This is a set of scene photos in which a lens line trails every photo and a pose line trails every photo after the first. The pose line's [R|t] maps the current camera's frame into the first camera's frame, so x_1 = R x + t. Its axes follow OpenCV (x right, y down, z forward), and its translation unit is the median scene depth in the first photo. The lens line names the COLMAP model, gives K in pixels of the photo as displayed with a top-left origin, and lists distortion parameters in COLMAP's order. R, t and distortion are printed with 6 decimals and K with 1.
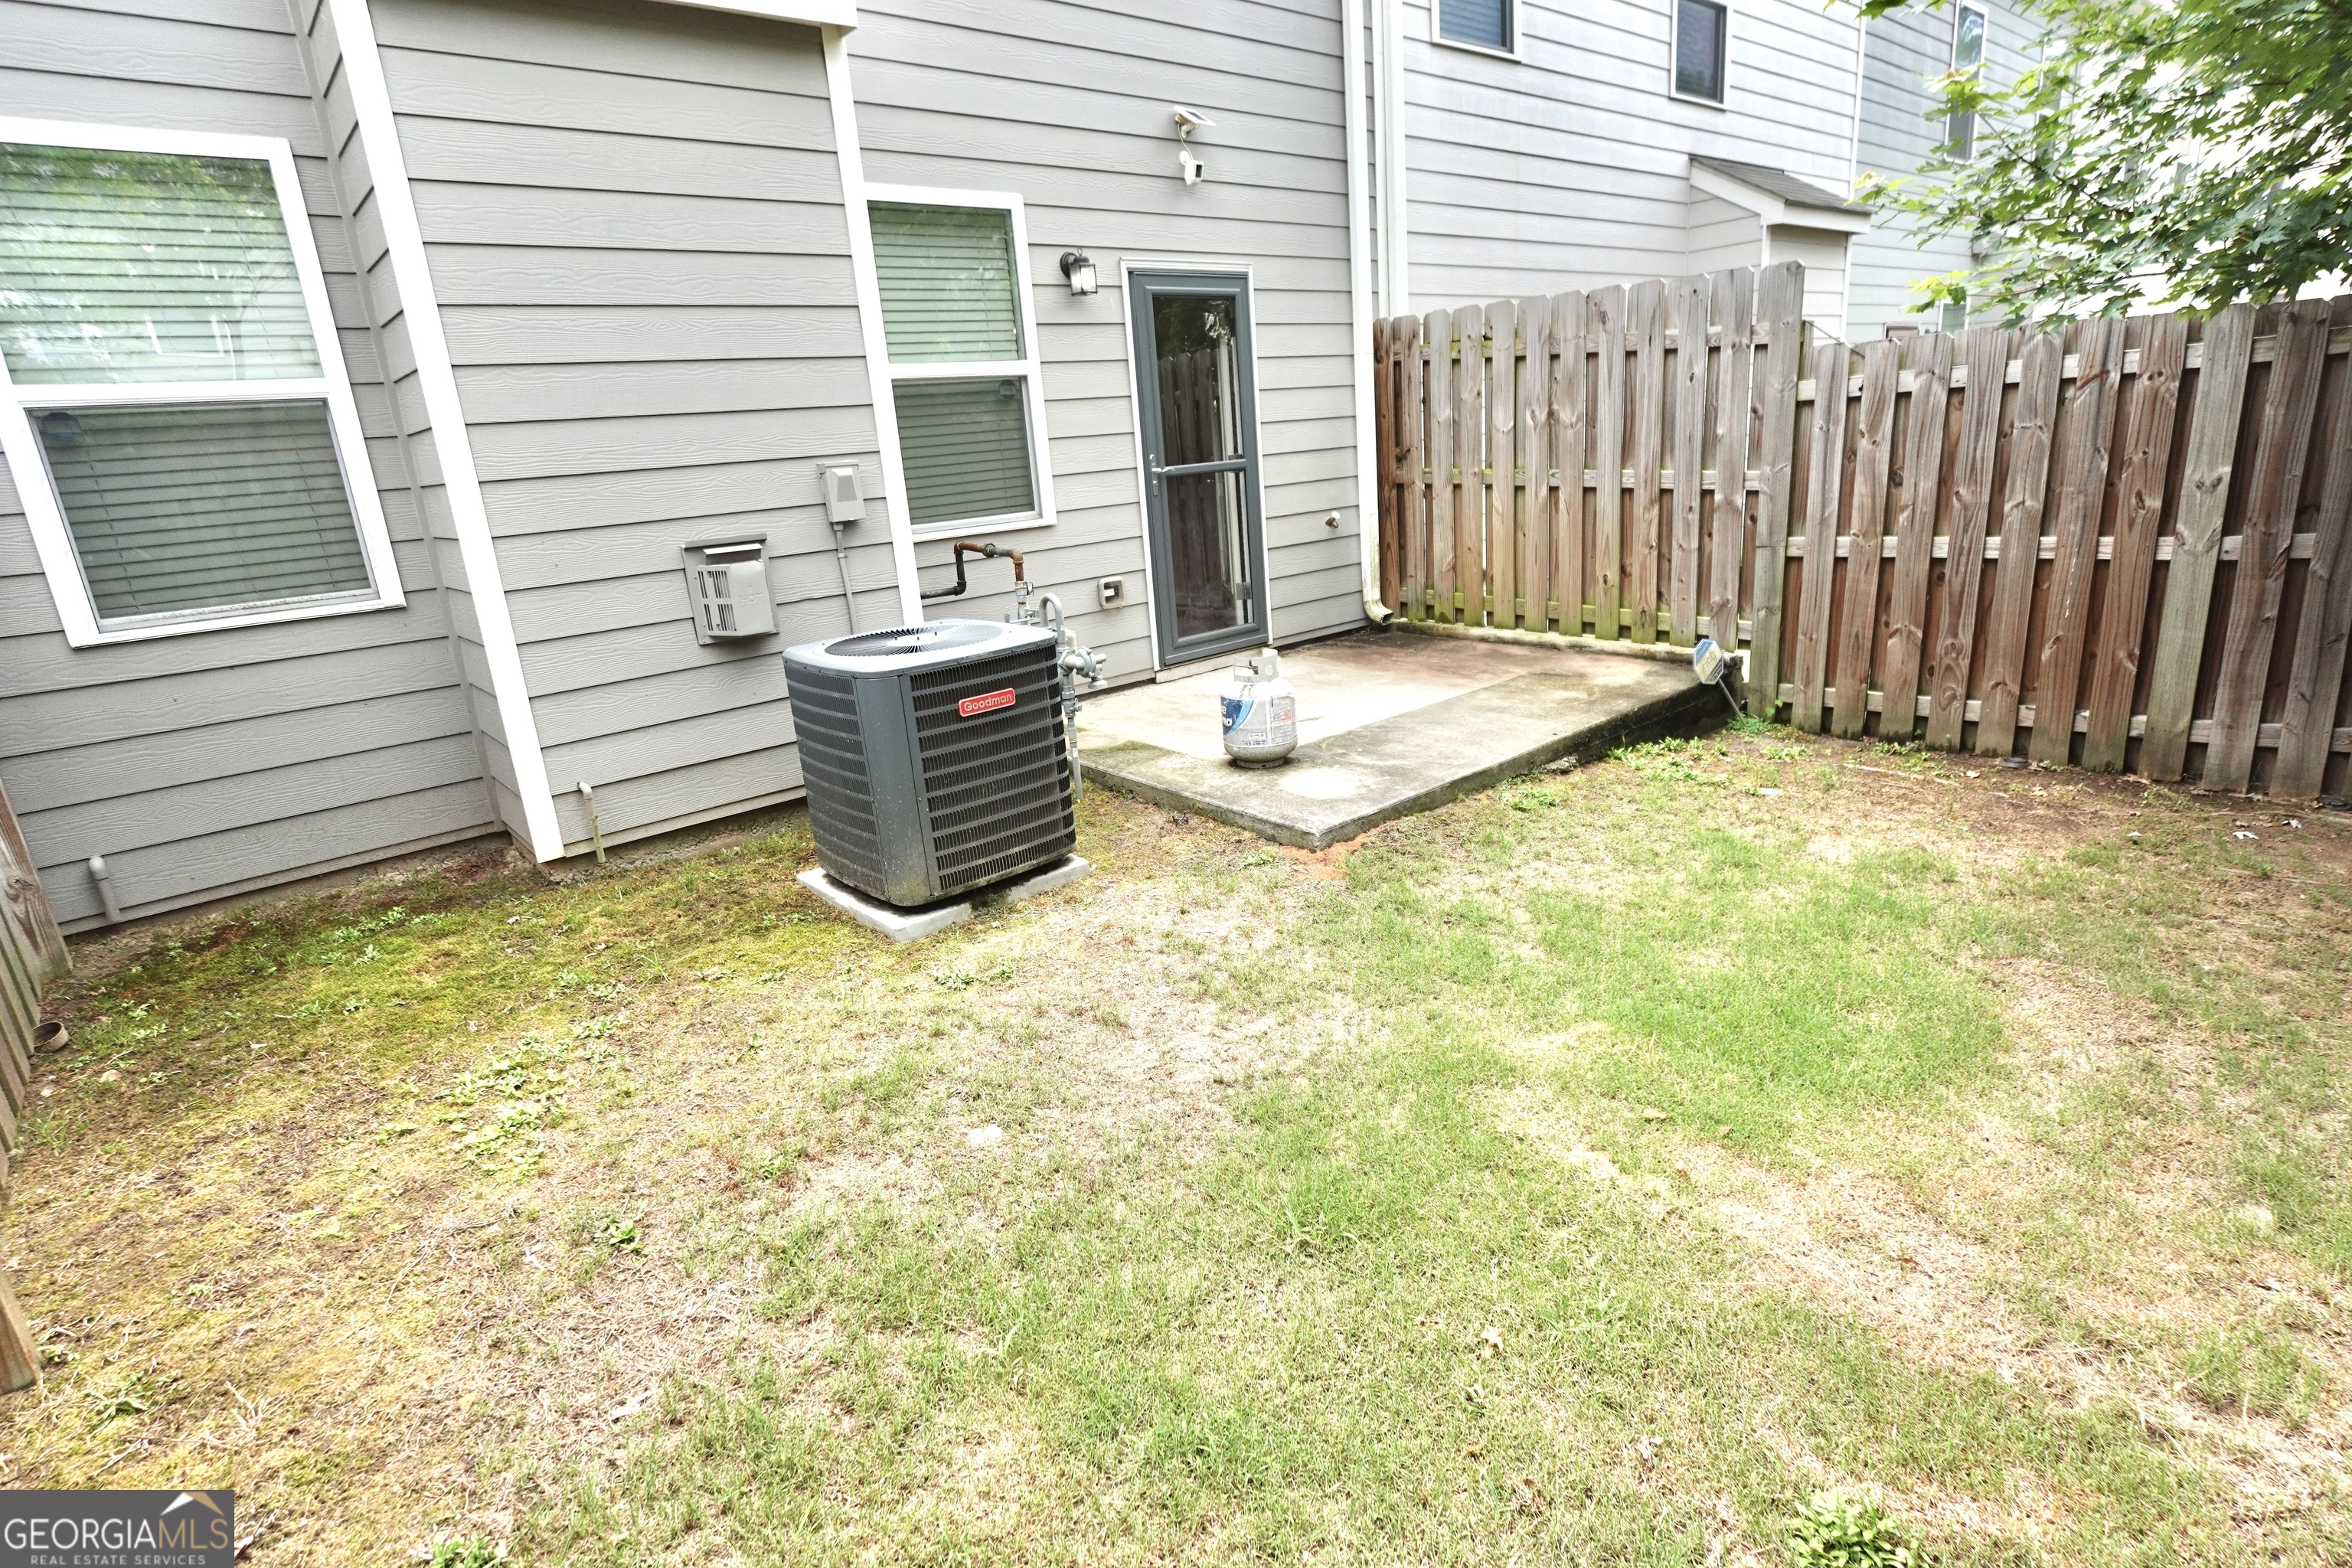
lens RADIAL K [[1191.7, 0, 1176.7], [0, 1191.7, 777.1], [0, 0, 1]] dist [-0.000384, -0.001315]
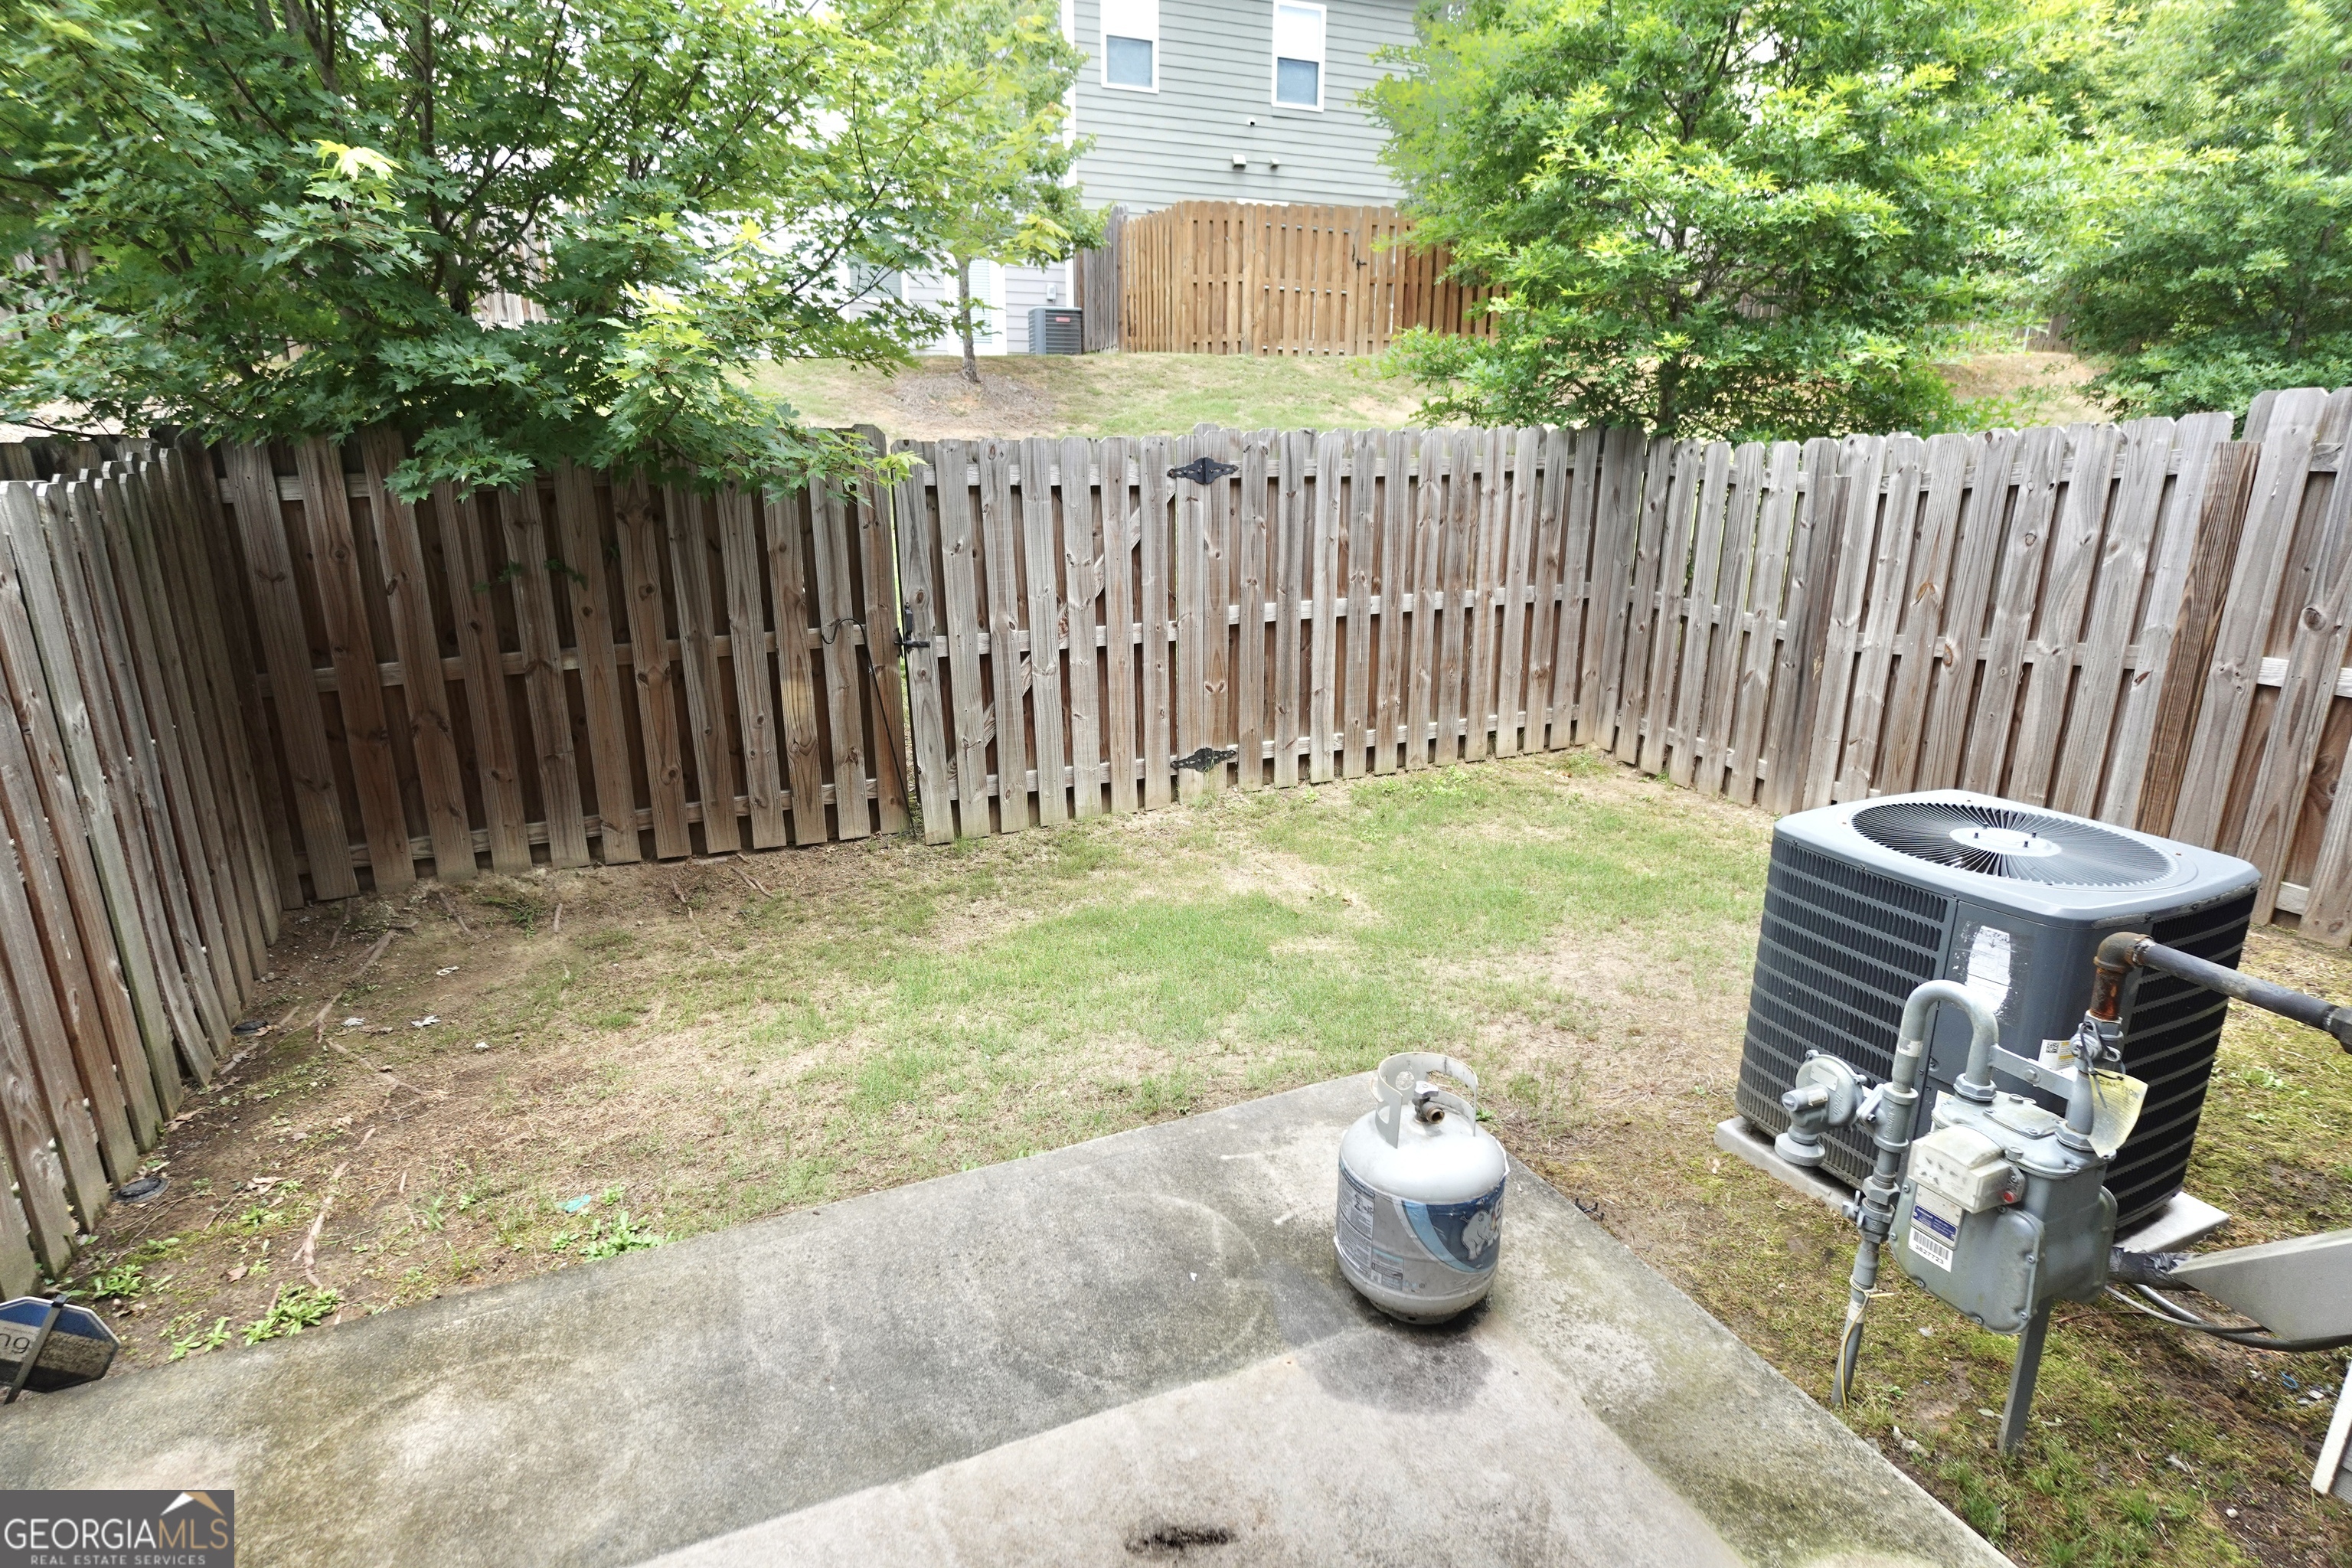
lens RADIAL K [[1191.7, 0, 1176.7], [0, 1191.7, 777.1], [0, 0, 1]] dist [-0.000384, -0.001315]
pose [[-0.953789, -0.001017, 0.300477, 0.023645], [0.150198, 0.864486, 0.479692, -0.500213], [-0.260246, 0.502655, -0.824384, 1.551742]]
